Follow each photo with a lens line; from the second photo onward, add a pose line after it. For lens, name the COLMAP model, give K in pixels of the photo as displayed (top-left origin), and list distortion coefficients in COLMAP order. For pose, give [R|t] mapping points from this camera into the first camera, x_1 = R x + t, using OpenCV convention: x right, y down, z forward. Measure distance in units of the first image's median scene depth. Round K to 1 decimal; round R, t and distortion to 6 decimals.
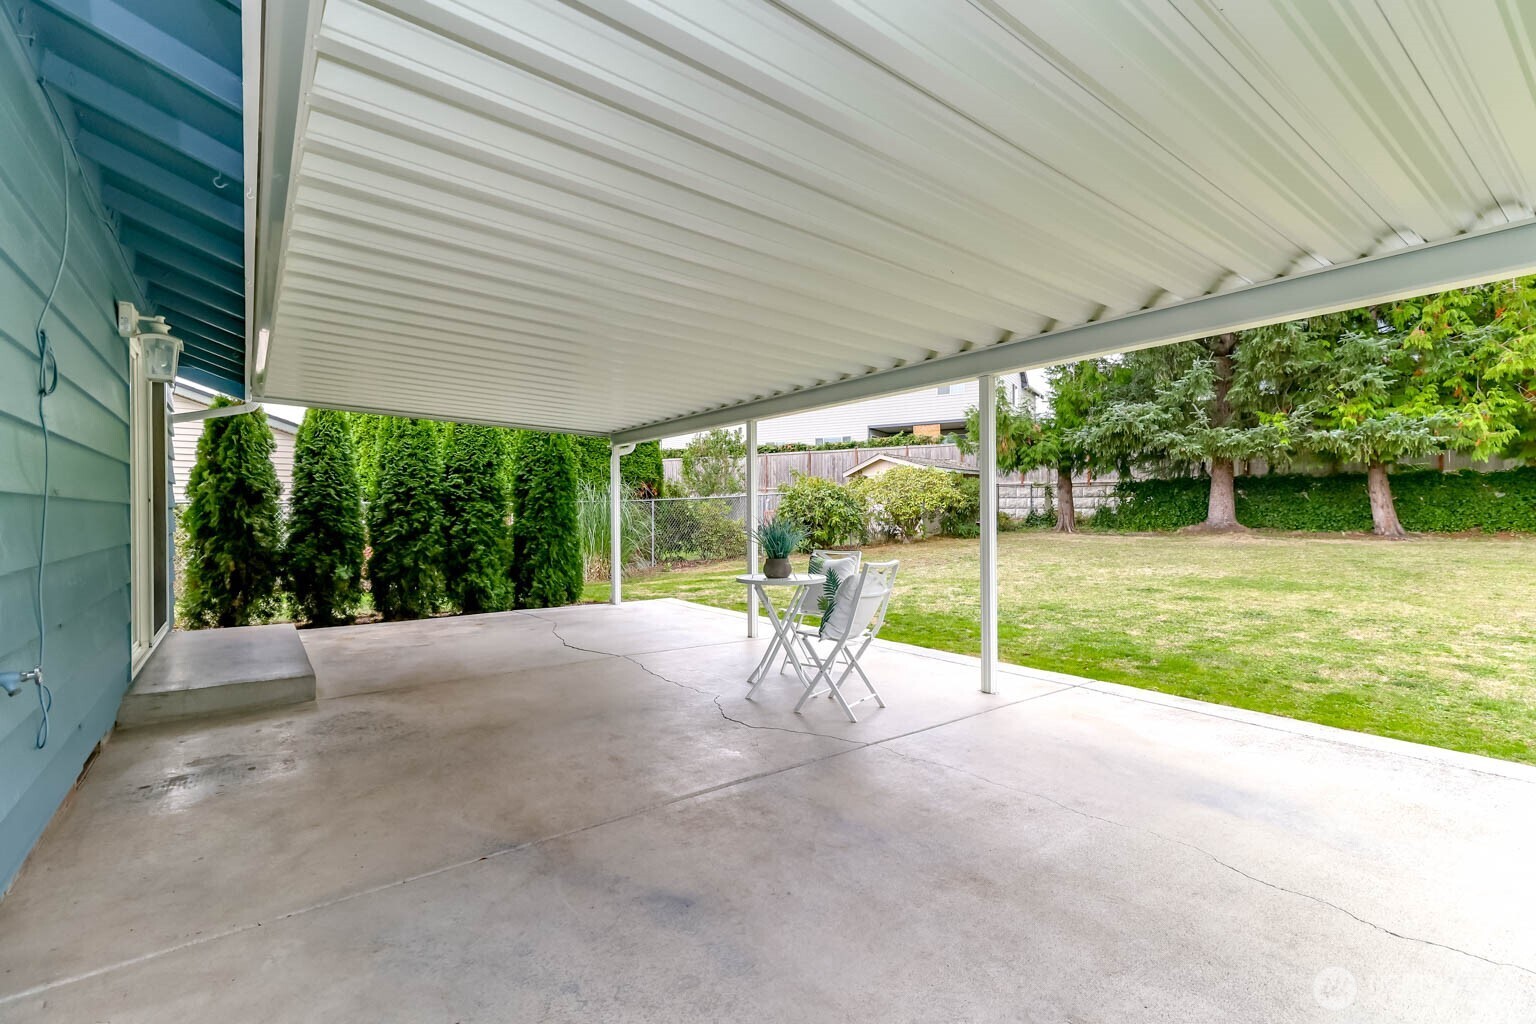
lens RADIAL K [[683.2, 0, 787.8], [0, 683.2, 510.7], [0, 0, 1]] dist [0.003444, -0.000044]
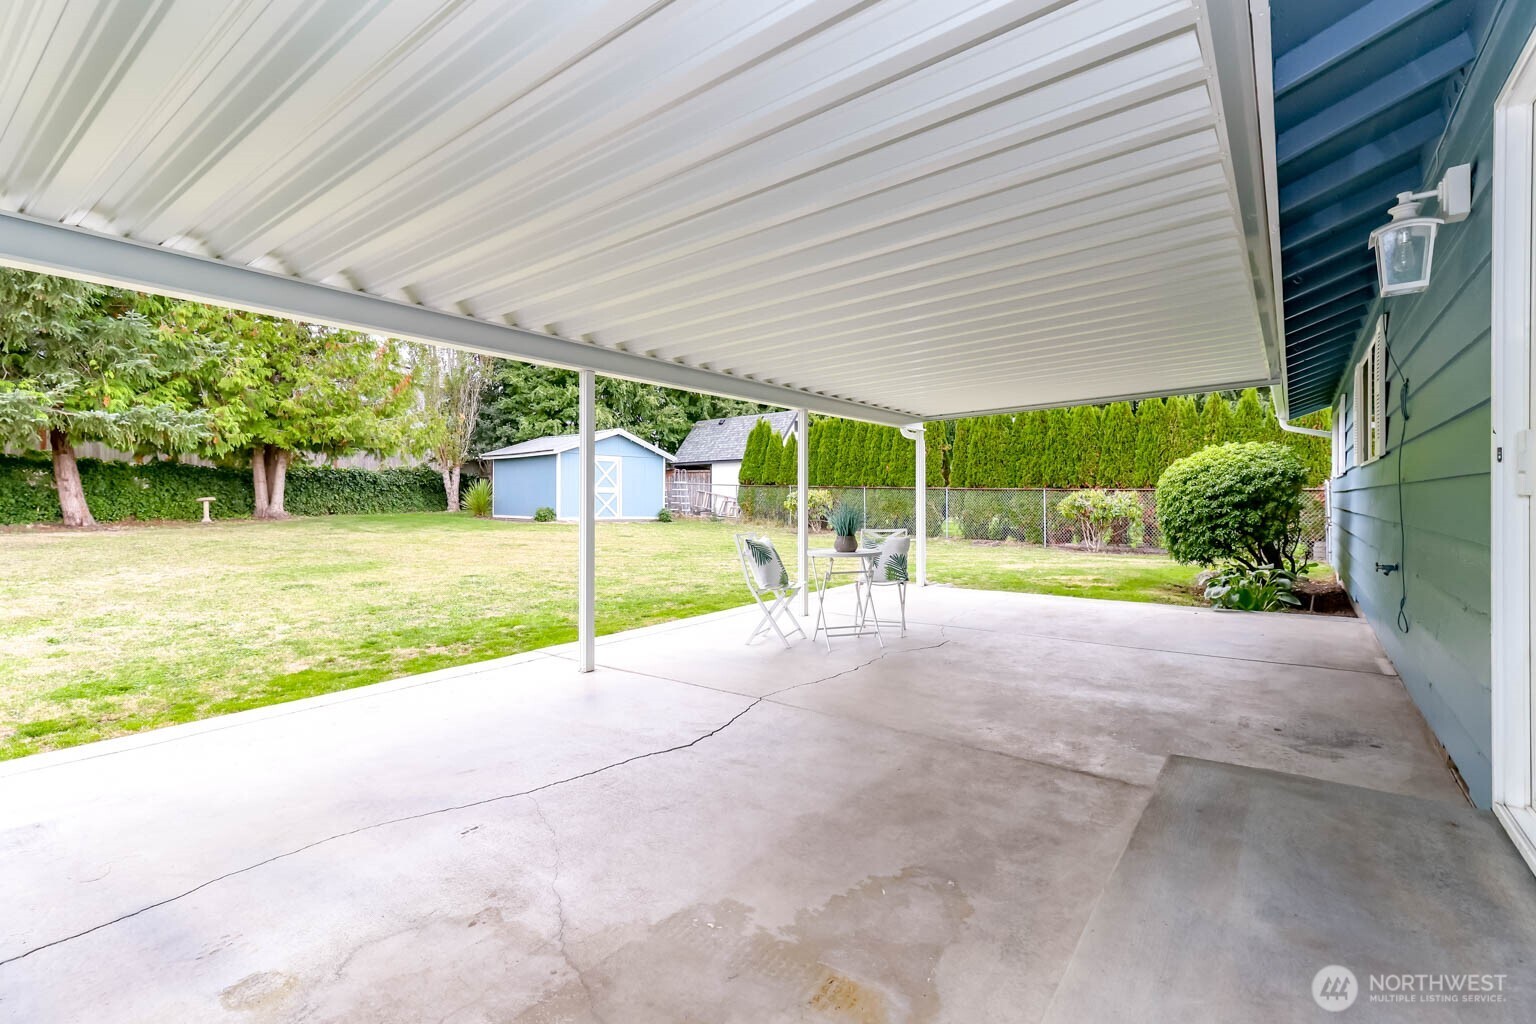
lens RADIAL K [[687.7, 0, 766.5], [0, 687.7, 511.7], [0, 0, 1]] dist [0.017970, 0.000209]
pose [[-0.255003, -0.013651, 0.966844, -0.802319], [0.000558, 0.999898, 0.014264, 0.006106], [-0.966940, 0.004177, -0.254970, 1.010692]]
